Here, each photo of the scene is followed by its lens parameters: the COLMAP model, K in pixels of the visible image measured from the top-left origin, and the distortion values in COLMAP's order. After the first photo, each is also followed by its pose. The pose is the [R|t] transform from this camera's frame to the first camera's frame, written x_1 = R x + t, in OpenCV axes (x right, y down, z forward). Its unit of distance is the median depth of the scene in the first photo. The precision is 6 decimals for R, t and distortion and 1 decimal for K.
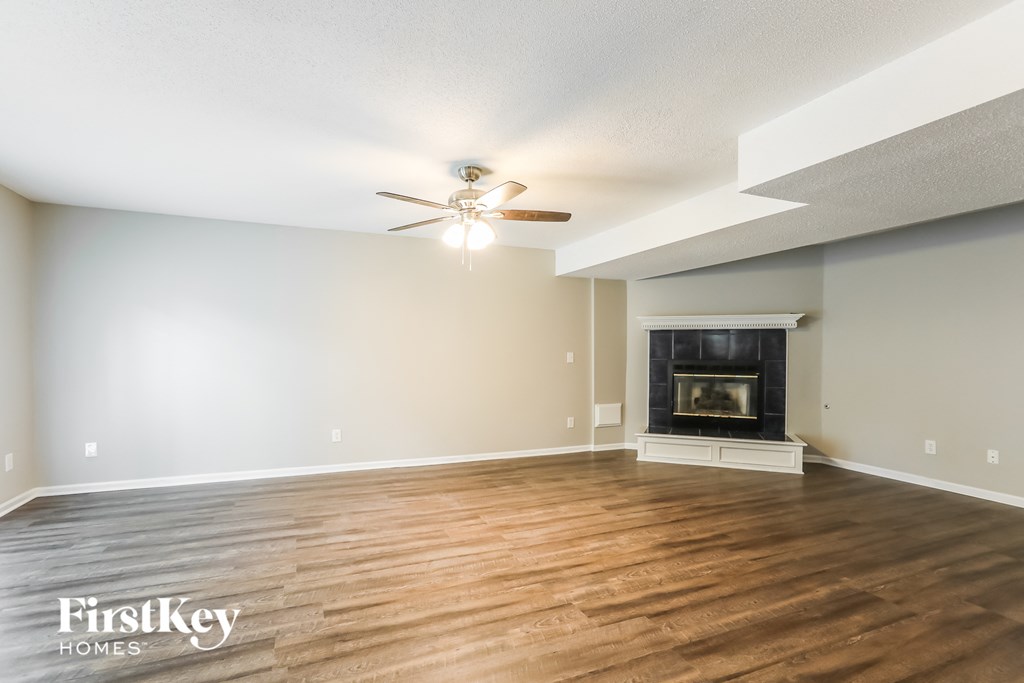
lens RADIAL K [[472.7, 0, 505.3], [0, 472.7, 343.0], [0, 0, 1]] dist [-0.002738, 0.000322]
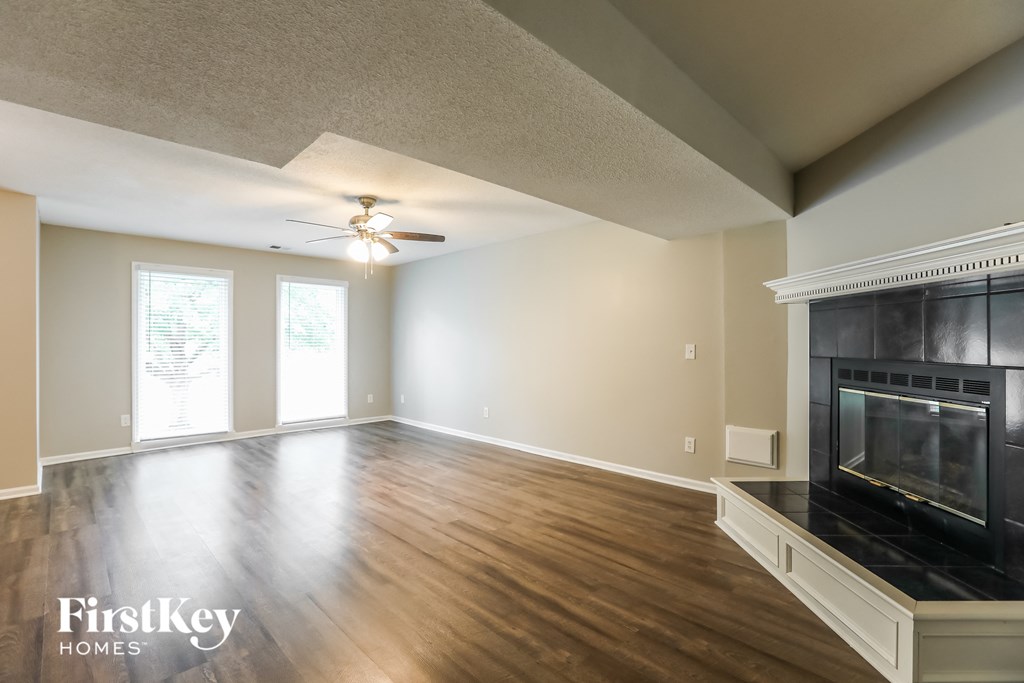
lens RADIAL K [[472.7, 0, 504.5], [0, 472.7, 344.4], [0, 0, 1]] dist [-0.002738, 0.000322]
pose [[0.357157, -0.008727, -0.934004, 0.936719], [0.023310, 0.999728, -0.000428, 0.019963], [0.933753, -0.021619, 0.357263, 0.684759]]
